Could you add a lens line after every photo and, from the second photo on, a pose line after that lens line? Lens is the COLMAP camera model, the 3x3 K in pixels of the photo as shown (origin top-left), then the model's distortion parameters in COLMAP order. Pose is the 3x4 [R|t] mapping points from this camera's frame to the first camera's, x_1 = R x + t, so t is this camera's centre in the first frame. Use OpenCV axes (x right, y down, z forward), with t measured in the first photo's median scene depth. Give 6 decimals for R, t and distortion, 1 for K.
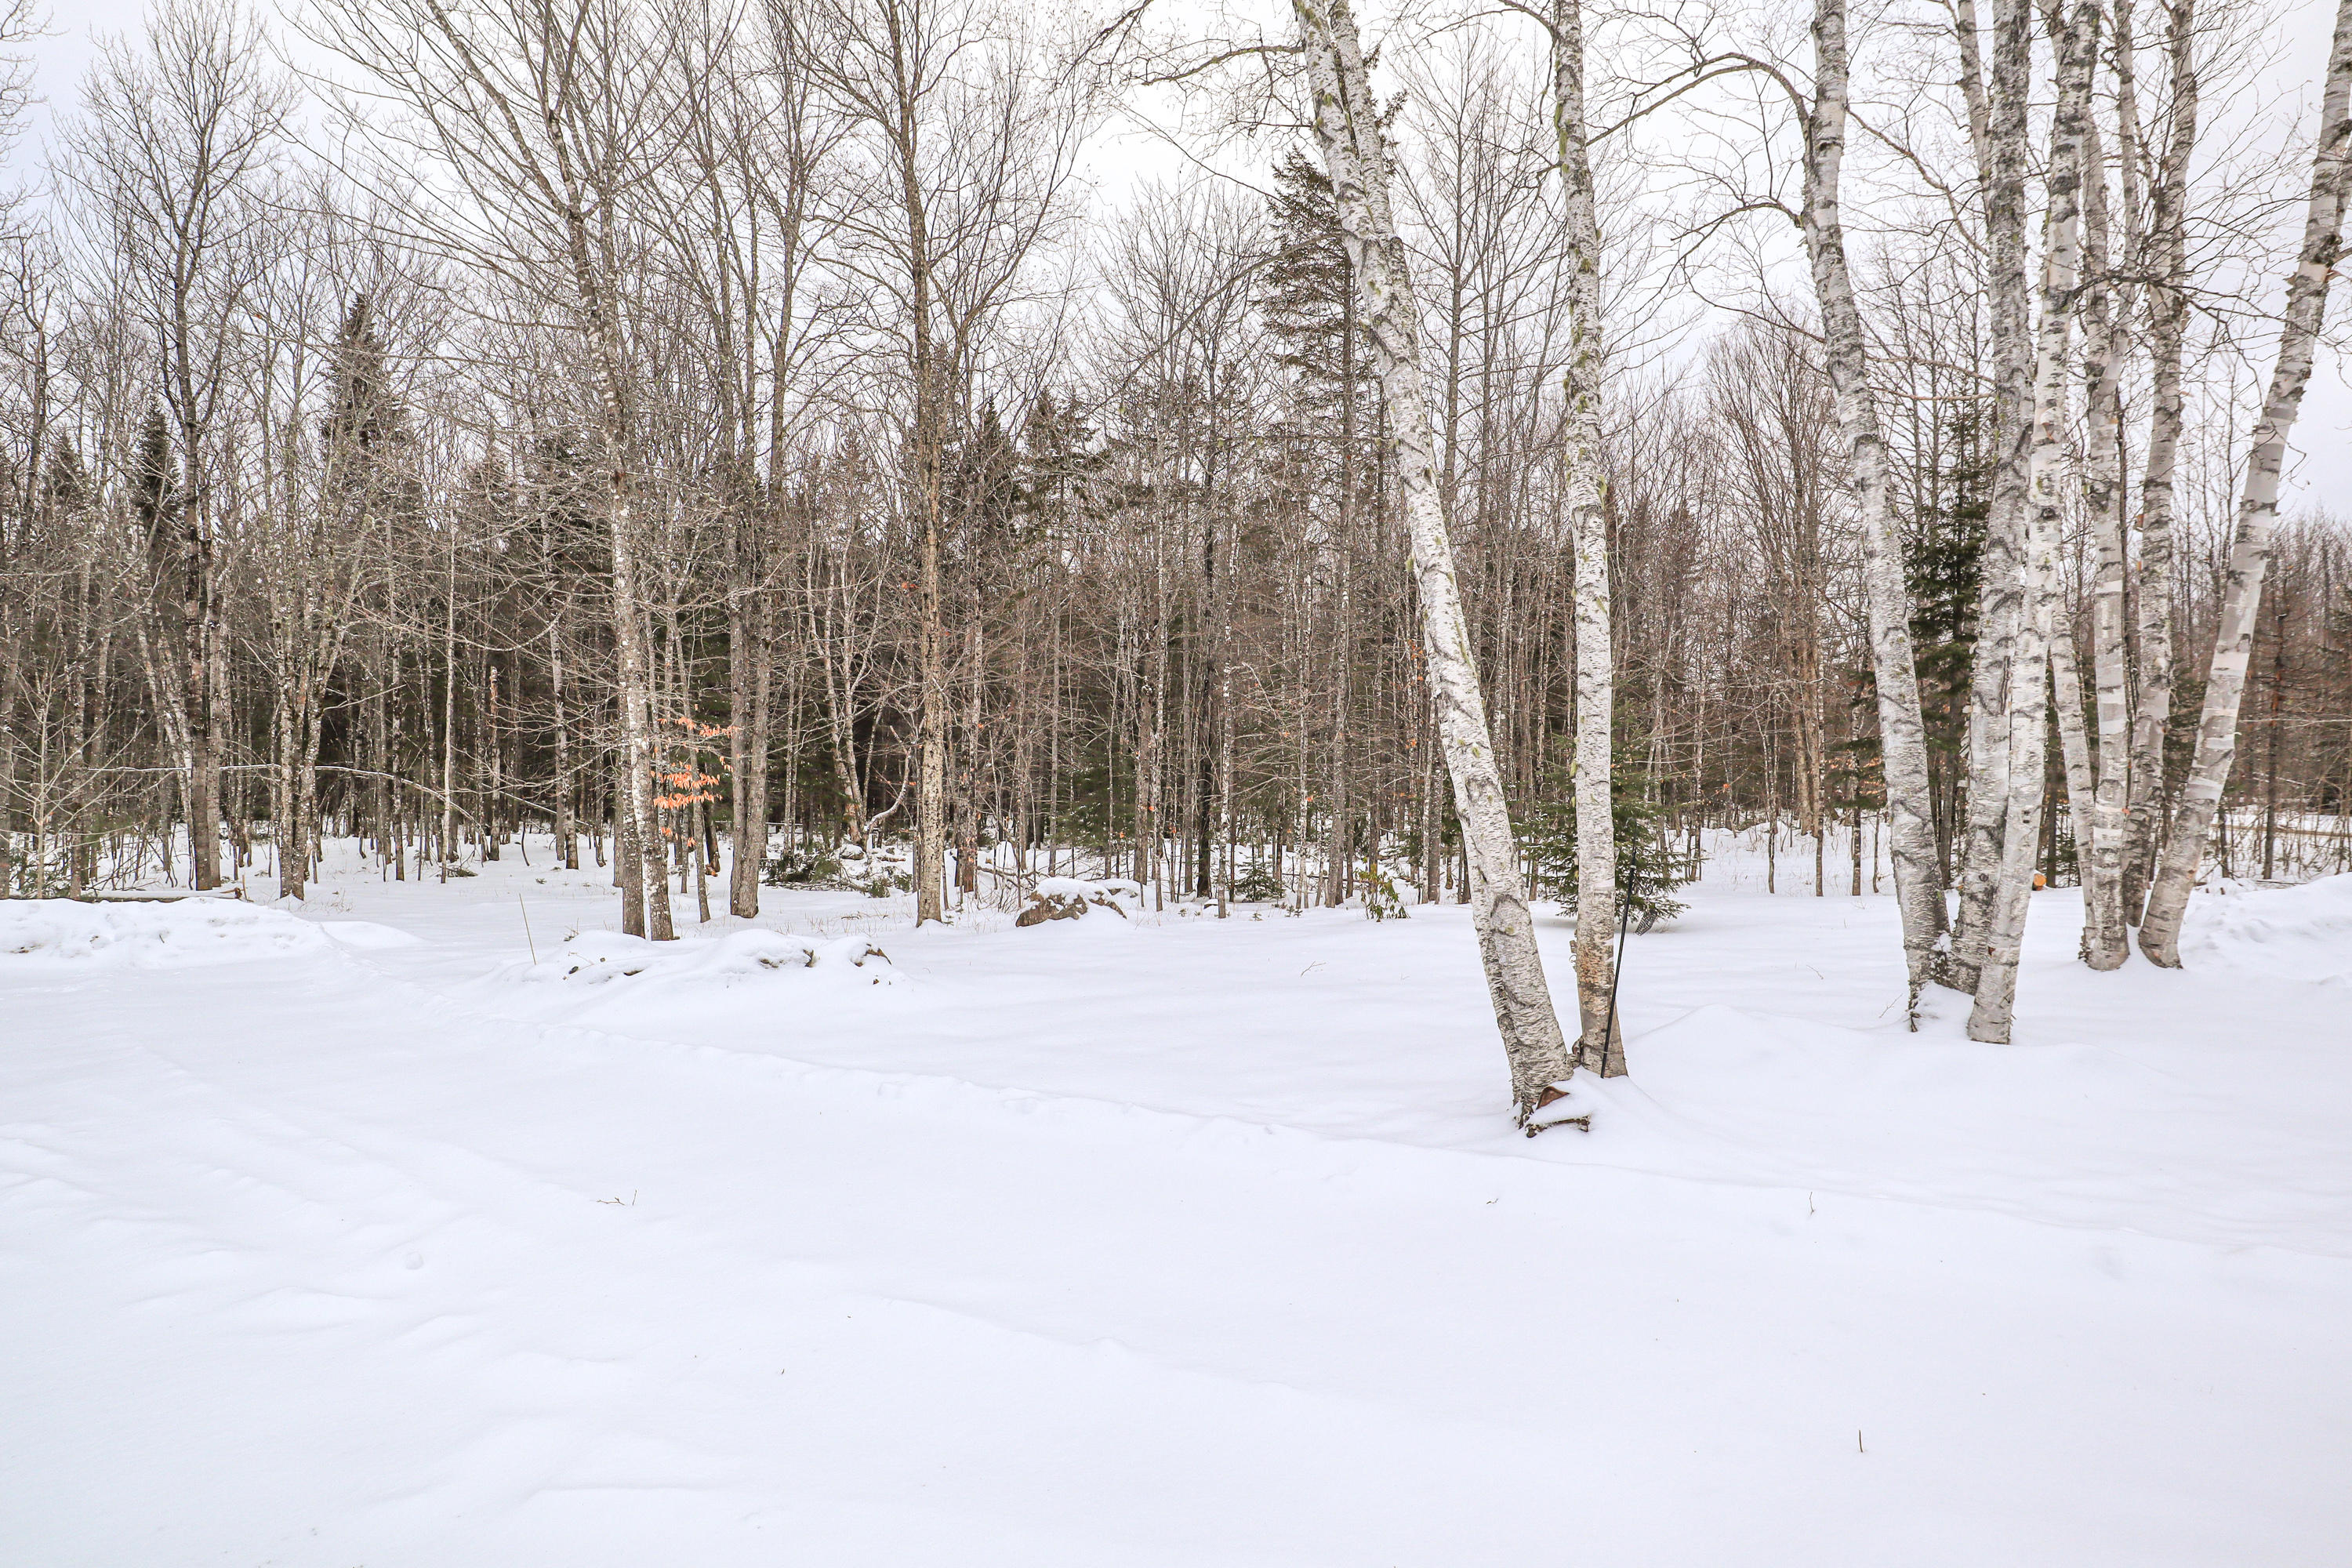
lens RADIAL K [[1258.5, 0, 1177.0], [0, 1258.5, 780.5], [0, 0, 1]] dist [-0.044595, 0.015481]
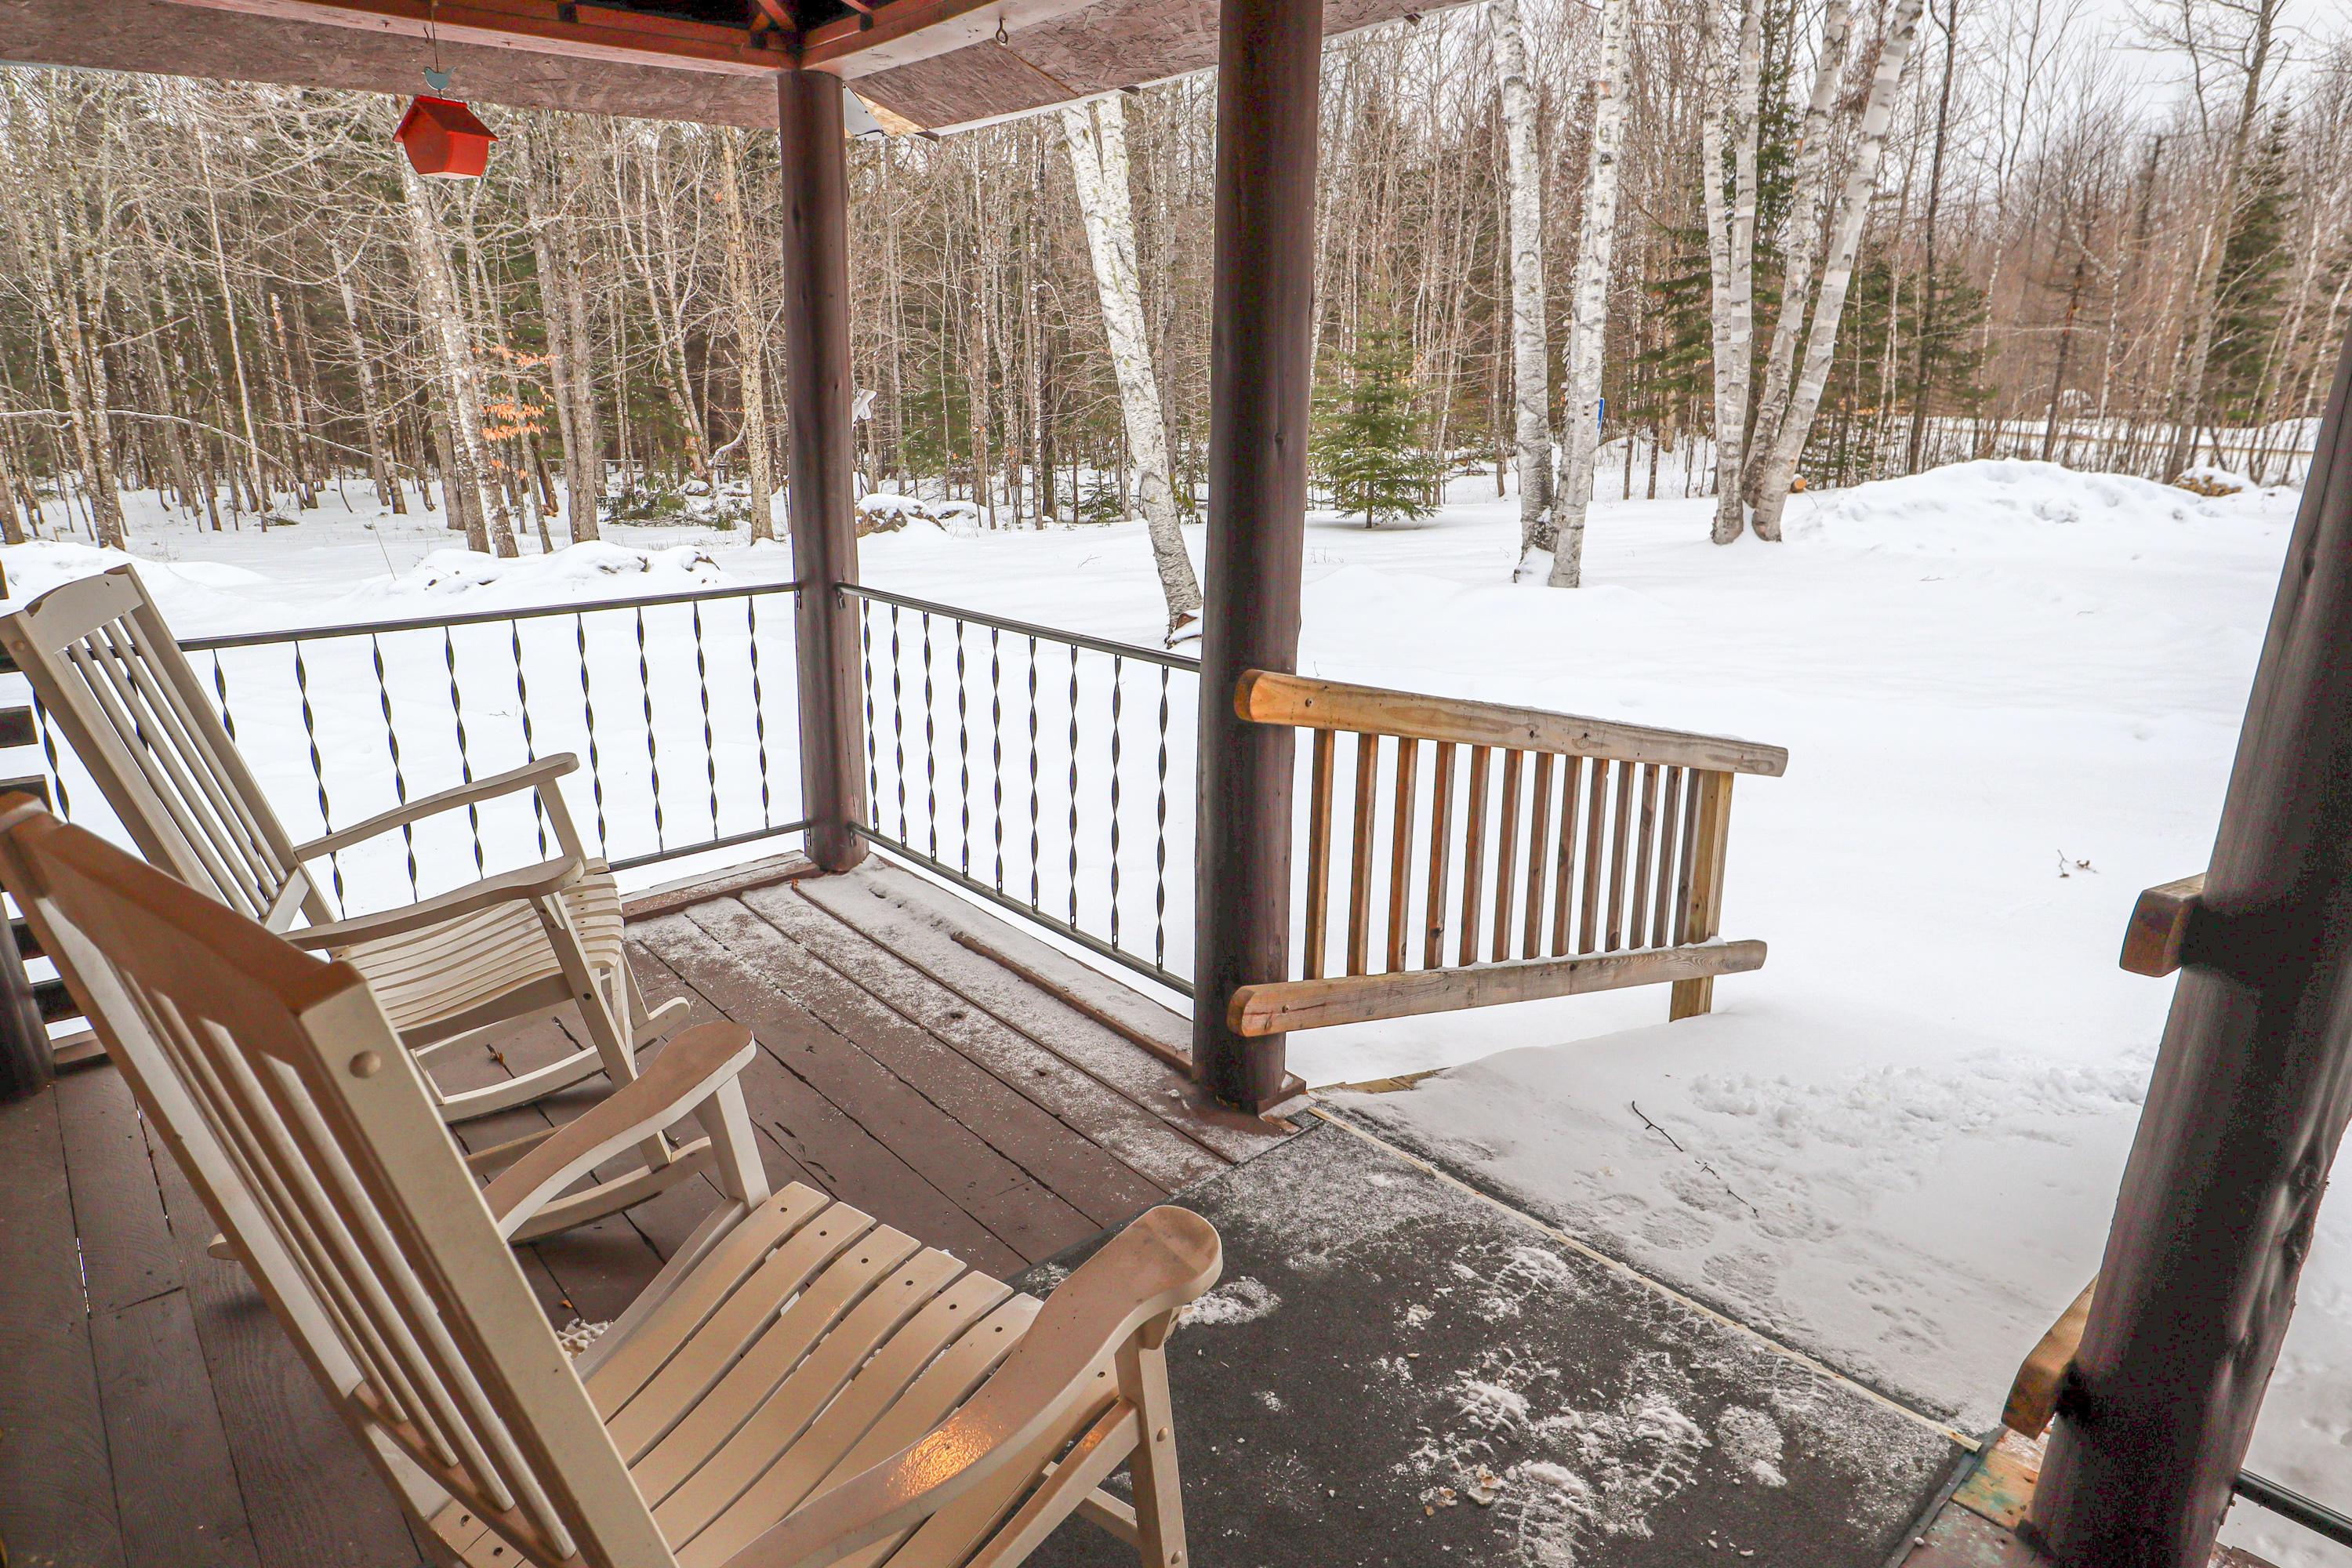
lens RADIAL K [[1326.5, 0, 1176.4], [0, 1326.5, 775.5], [0, 0, 1]] dist [-0.049677, 0.021574]
pose [[0.996335, -0.039132, 0.076056, 0.040851], [0.017137, 0.962504, 0.270726, 0.004841], [-0.083798, -0.268431, 0.959647, -0.108379]]
